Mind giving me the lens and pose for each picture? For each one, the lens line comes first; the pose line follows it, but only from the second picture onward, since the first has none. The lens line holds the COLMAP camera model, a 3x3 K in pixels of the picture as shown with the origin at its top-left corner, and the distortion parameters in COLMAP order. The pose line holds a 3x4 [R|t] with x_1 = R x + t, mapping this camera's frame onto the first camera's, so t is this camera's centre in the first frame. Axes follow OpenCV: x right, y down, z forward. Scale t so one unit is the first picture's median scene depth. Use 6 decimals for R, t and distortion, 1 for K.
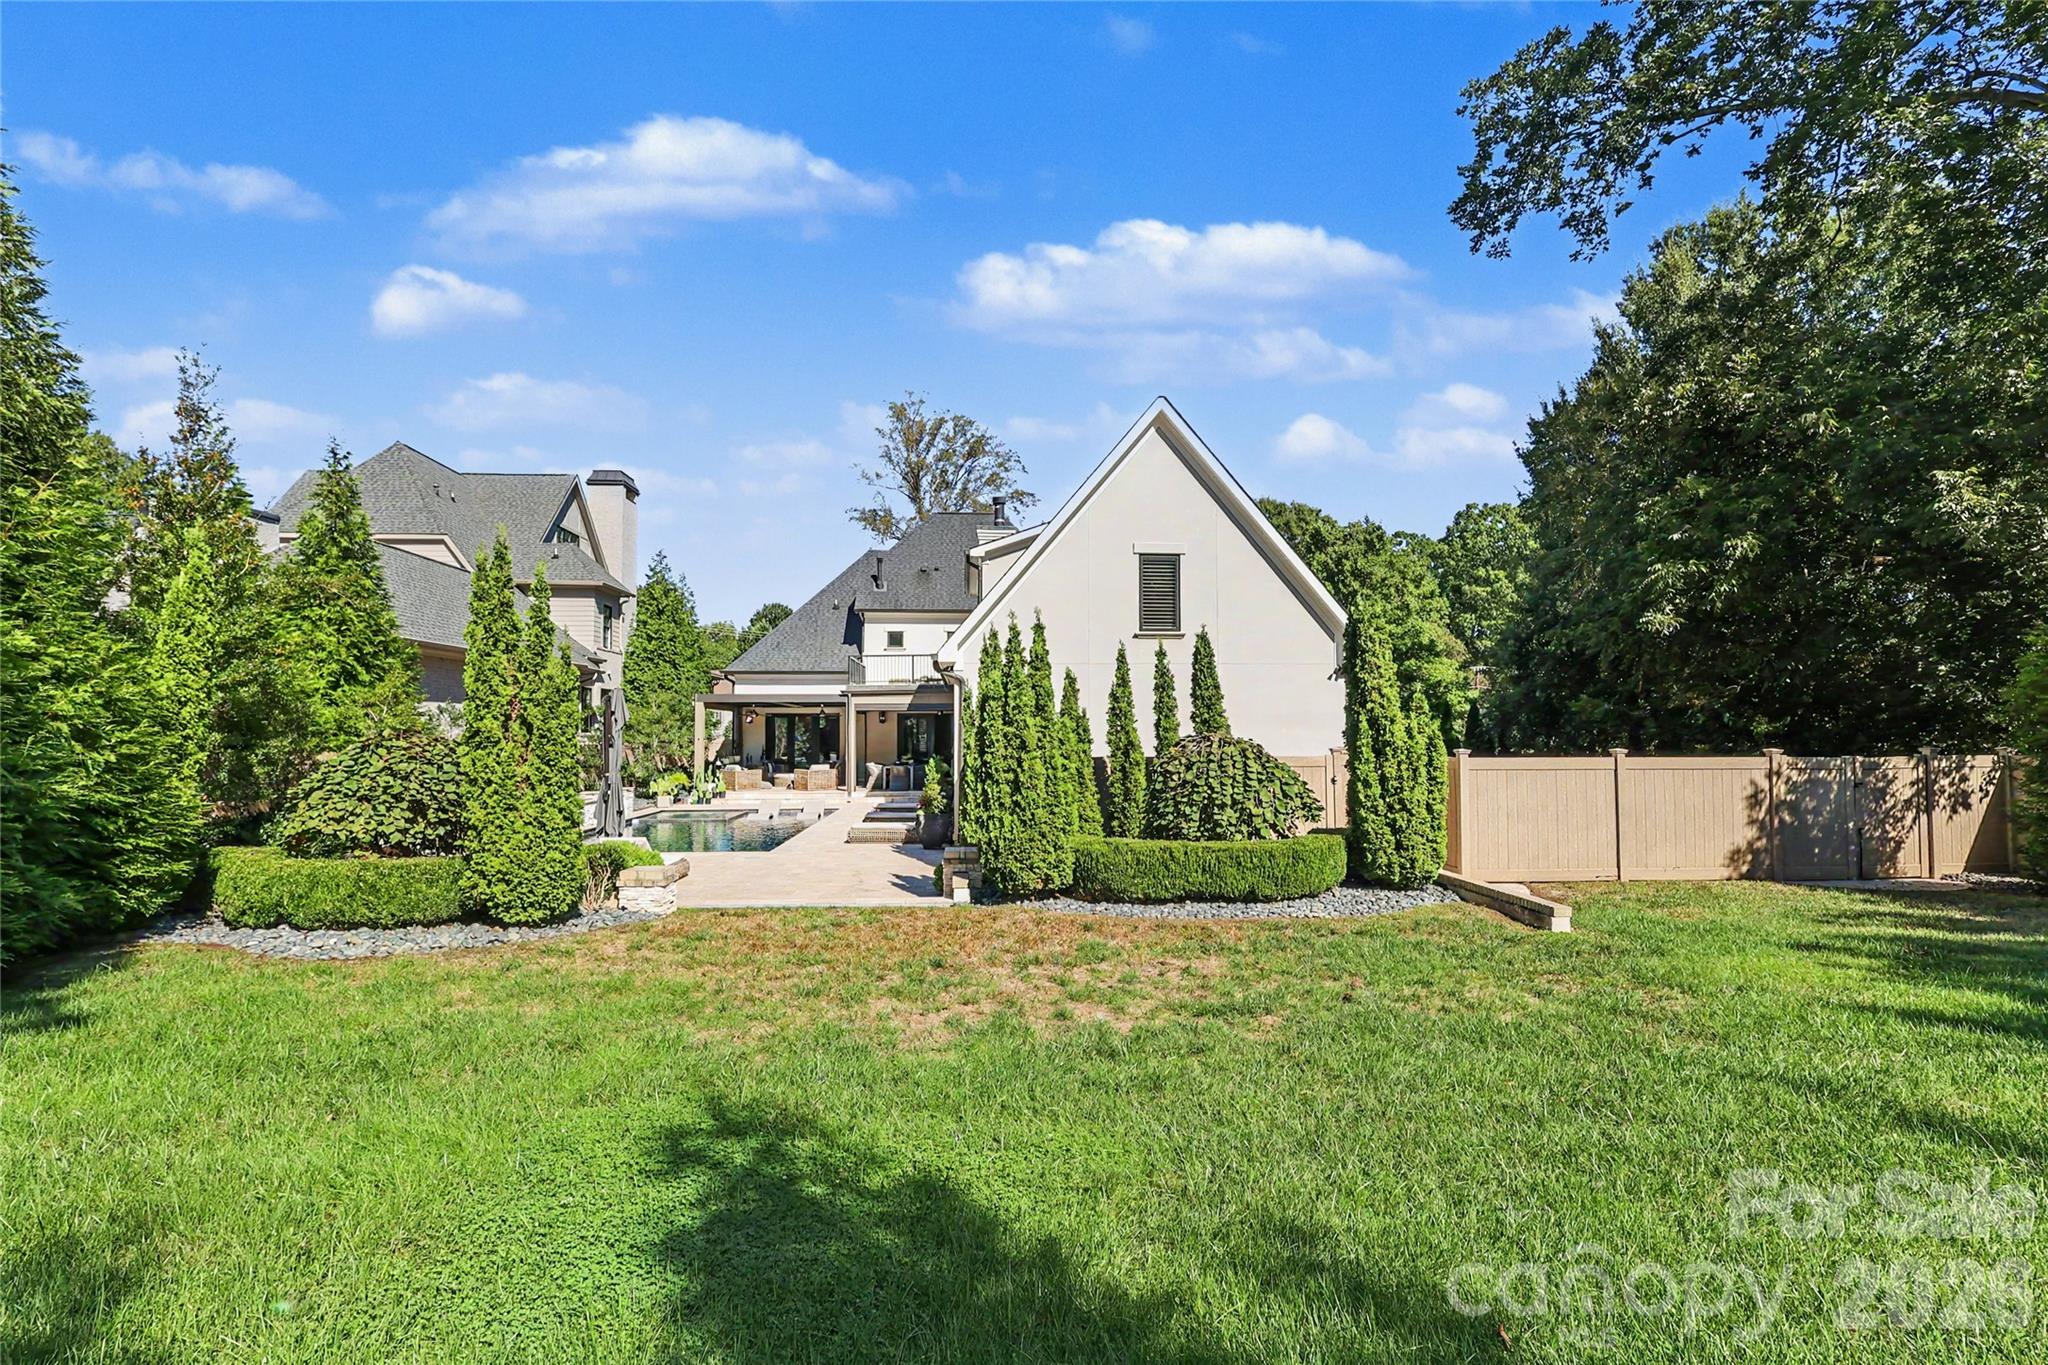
lens RADIAL K [[967.9, 0, 1024.4], [0, 967.9, 696.2], [0, 0, 1]] dist [-0.001742, 0.000400]
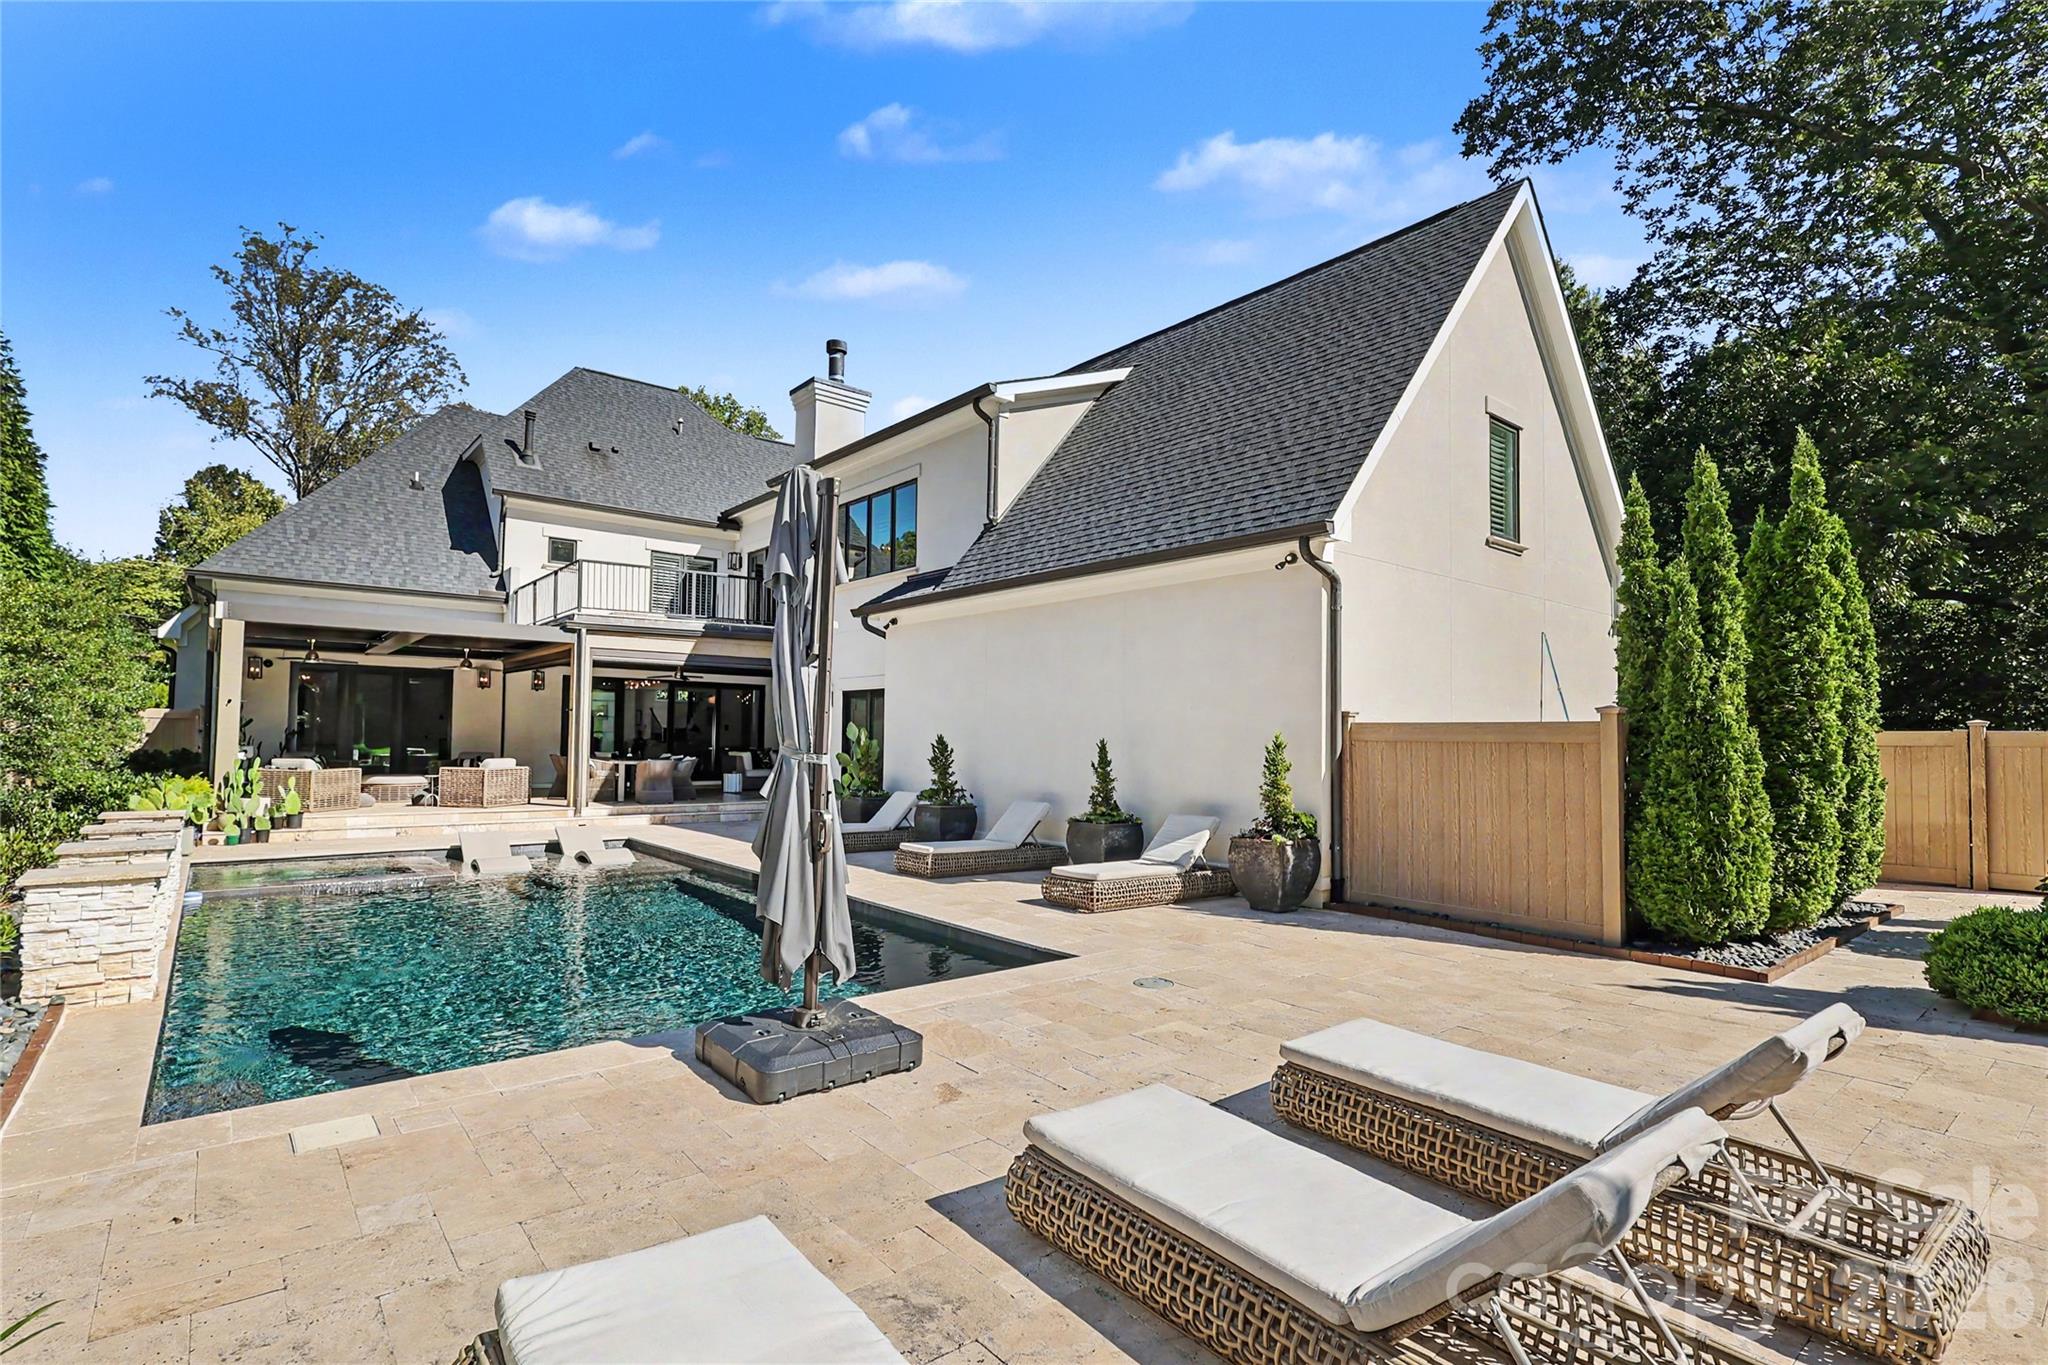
lens RADIAL K [[967.9, 0, 1024.4], [0, 967.9, 696.2], [0, 0, 1]] dist [-0.001742, 0.000400]
pose [[0.795669, 0.037176, 0.604590, -0.302772], [-0.033266, 0.999290, -0.017667, 0.035921], [-0.604818, -0.006056, 0.796341, 0.395628]]
